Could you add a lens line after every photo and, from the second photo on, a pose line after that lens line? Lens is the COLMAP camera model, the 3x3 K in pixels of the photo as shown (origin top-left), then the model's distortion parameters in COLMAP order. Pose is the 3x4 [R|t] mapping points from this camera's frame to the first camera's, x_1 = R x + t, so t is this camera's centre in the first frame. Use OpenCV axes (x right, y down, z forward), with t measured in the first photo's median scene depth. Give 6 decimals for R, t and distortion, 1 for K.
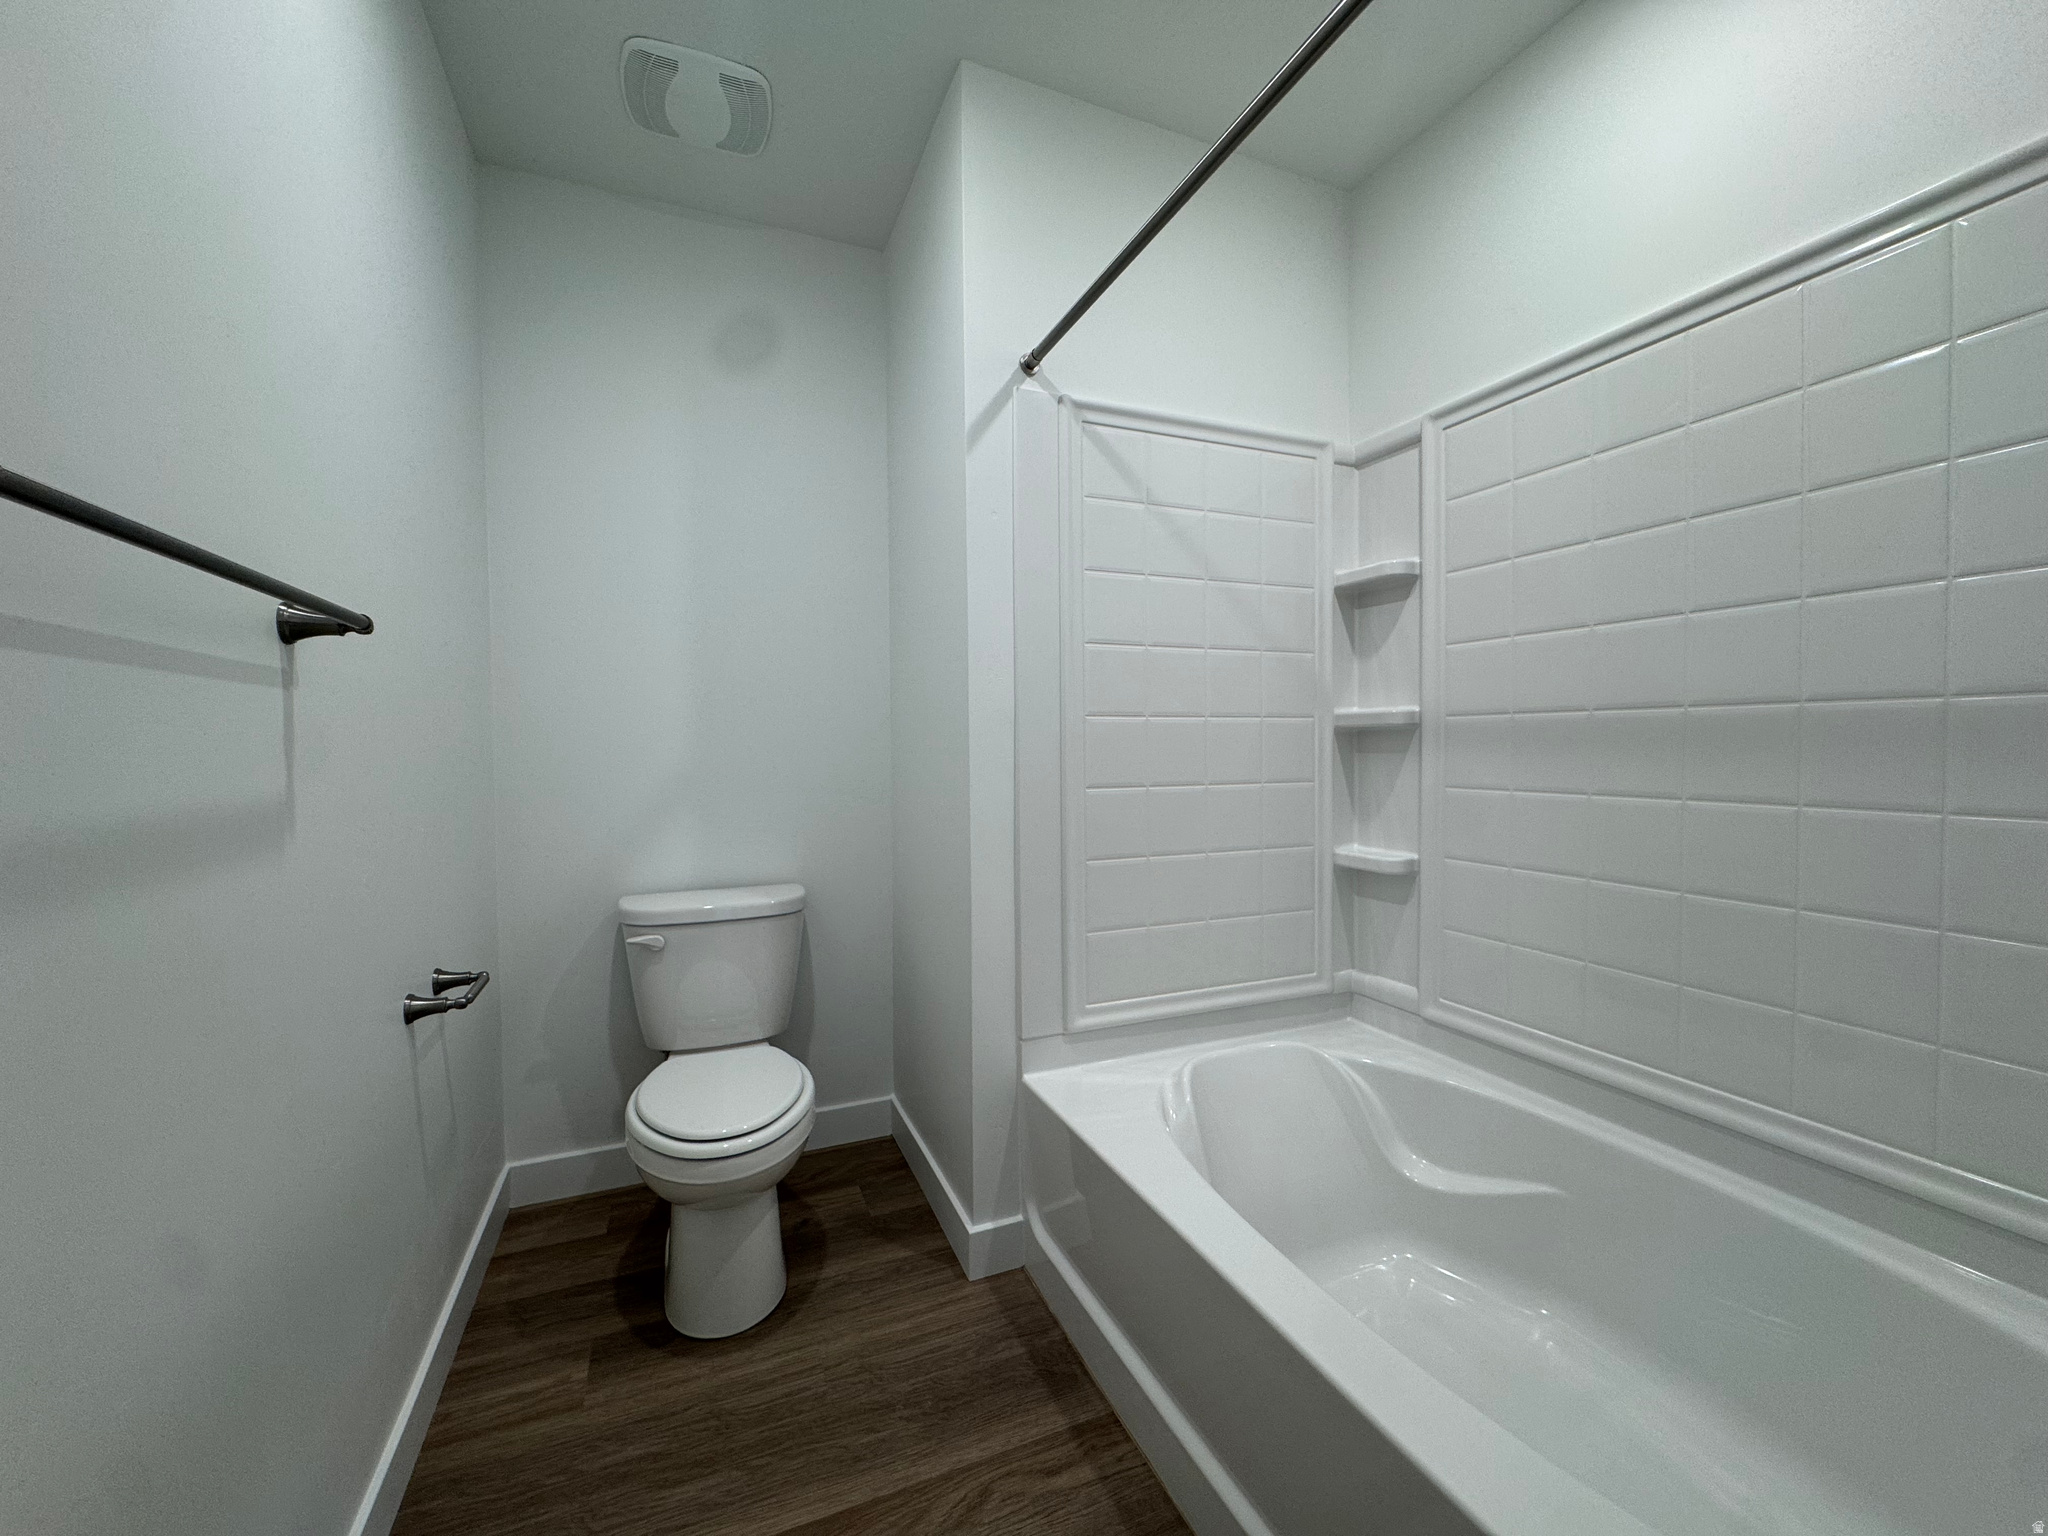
lens RADIAL K [[806.0, 0, 1024.0], [0, 806.0, 768.0], [0, 0, 1]] dist [-0.000114, -0.009455]
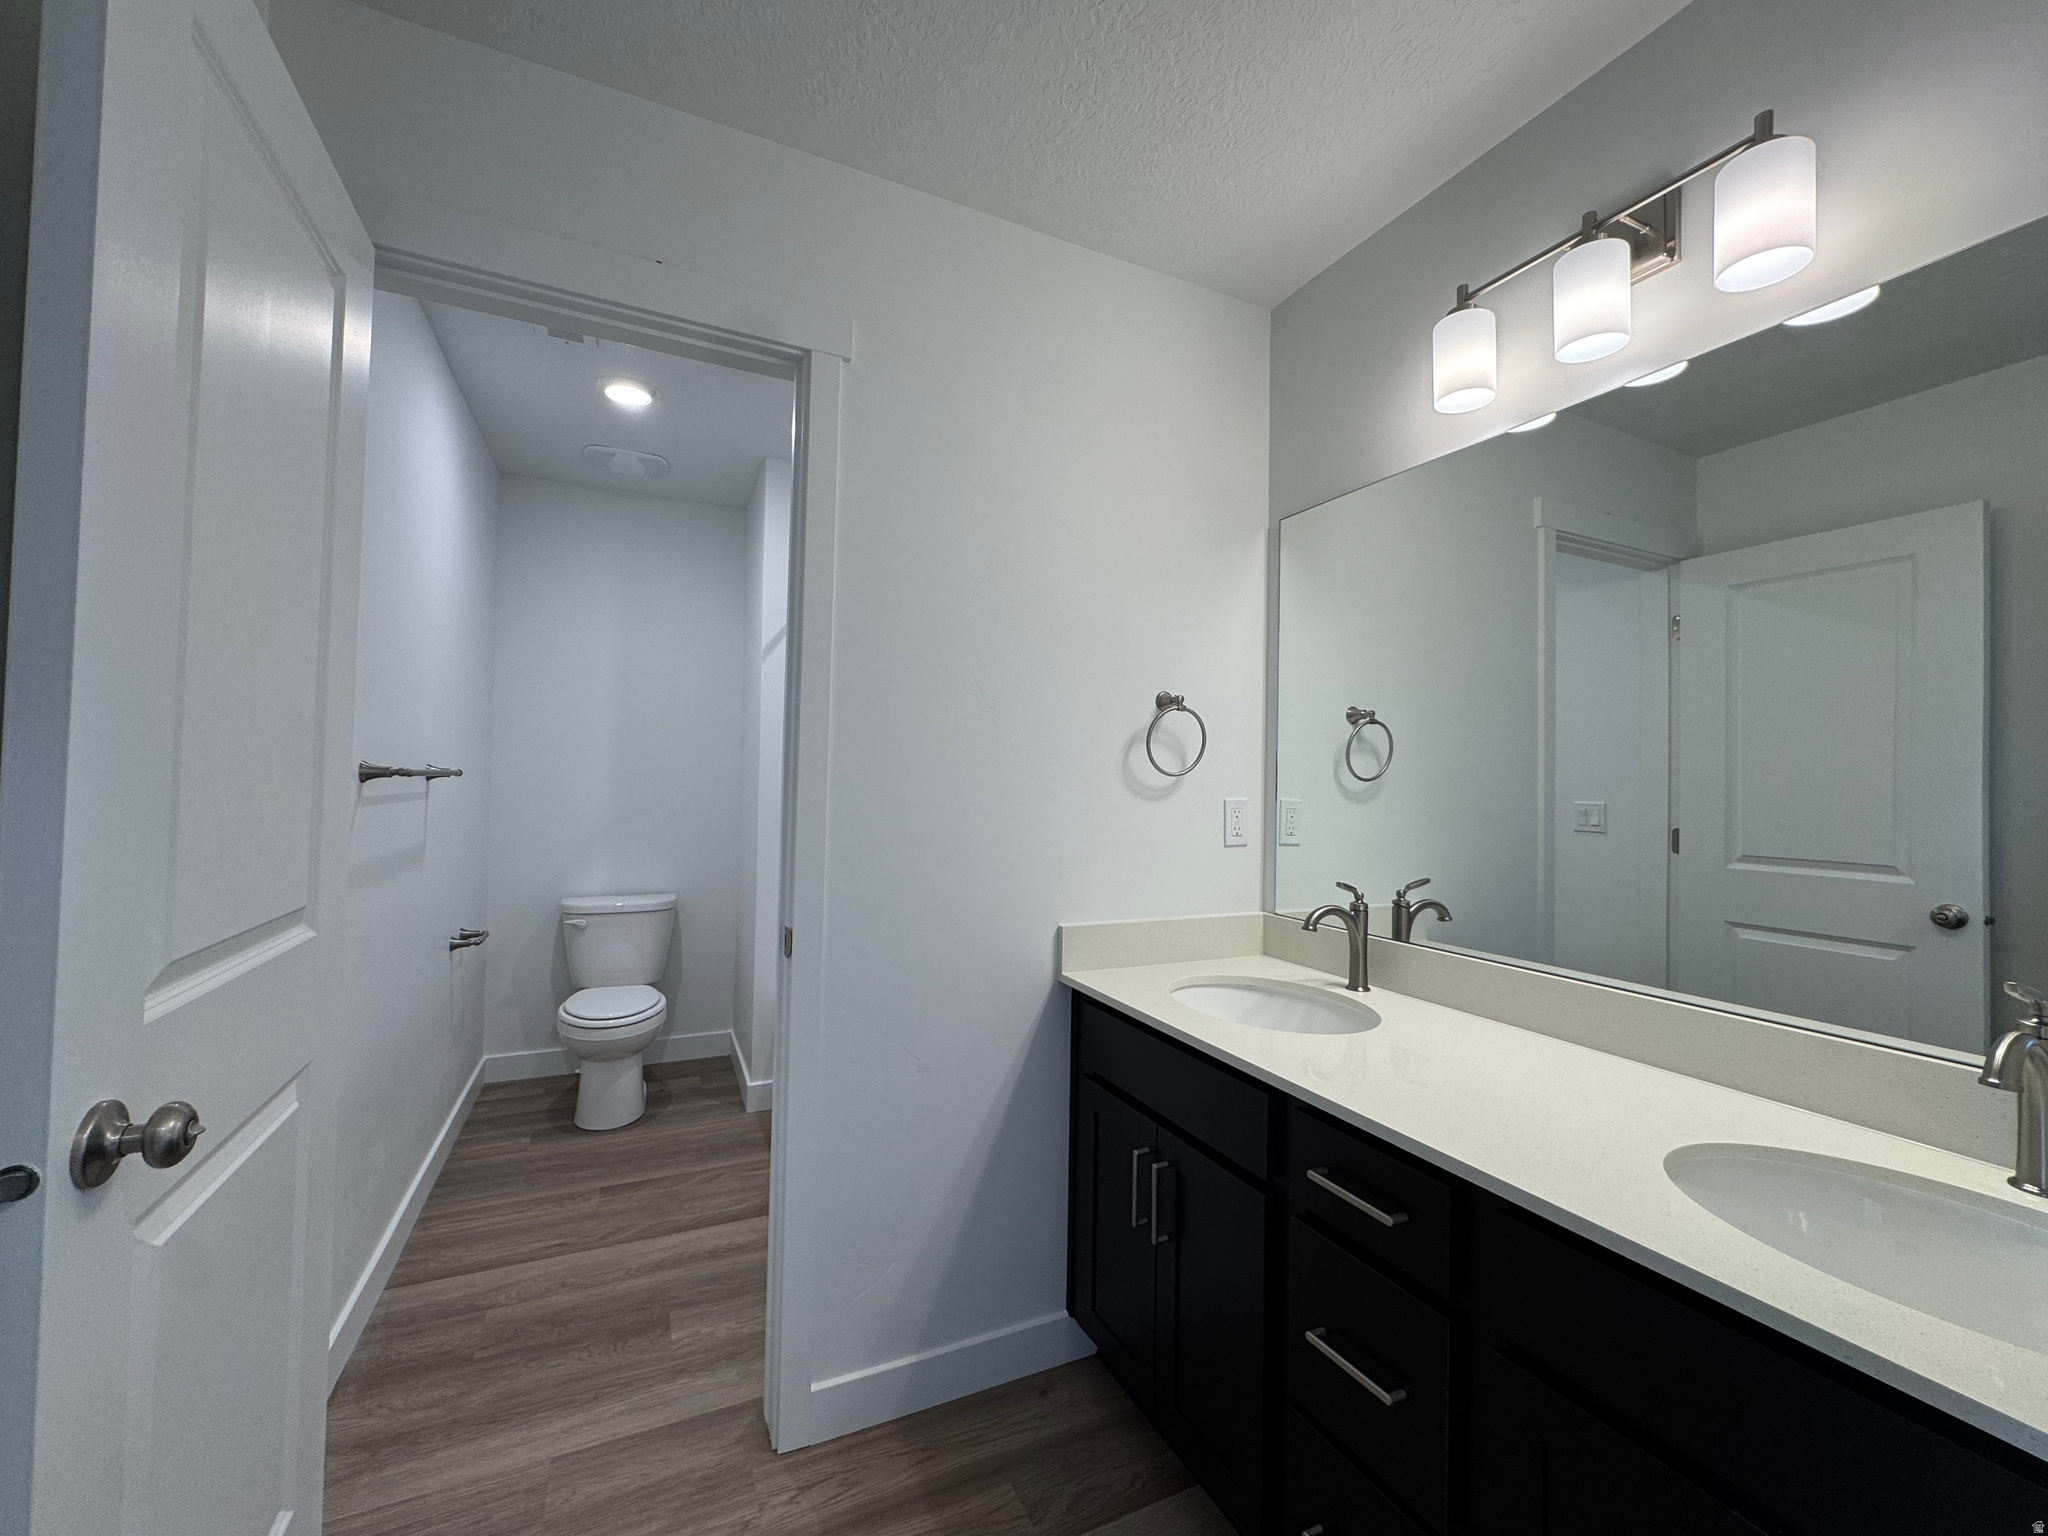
lens RADIAL K [[818.9, 0, 1024.0], [0, 818.9, 768.0], [0, 0, 1]] dist [0.001003, 0.000071]
pose [[0.998849, 0.031604, 0.036079, 0.447088], [-0.030050, 0.998630, -0.042836, -0.075491], [-0.037383, 0.041703, 0.998430, -0.865214]]
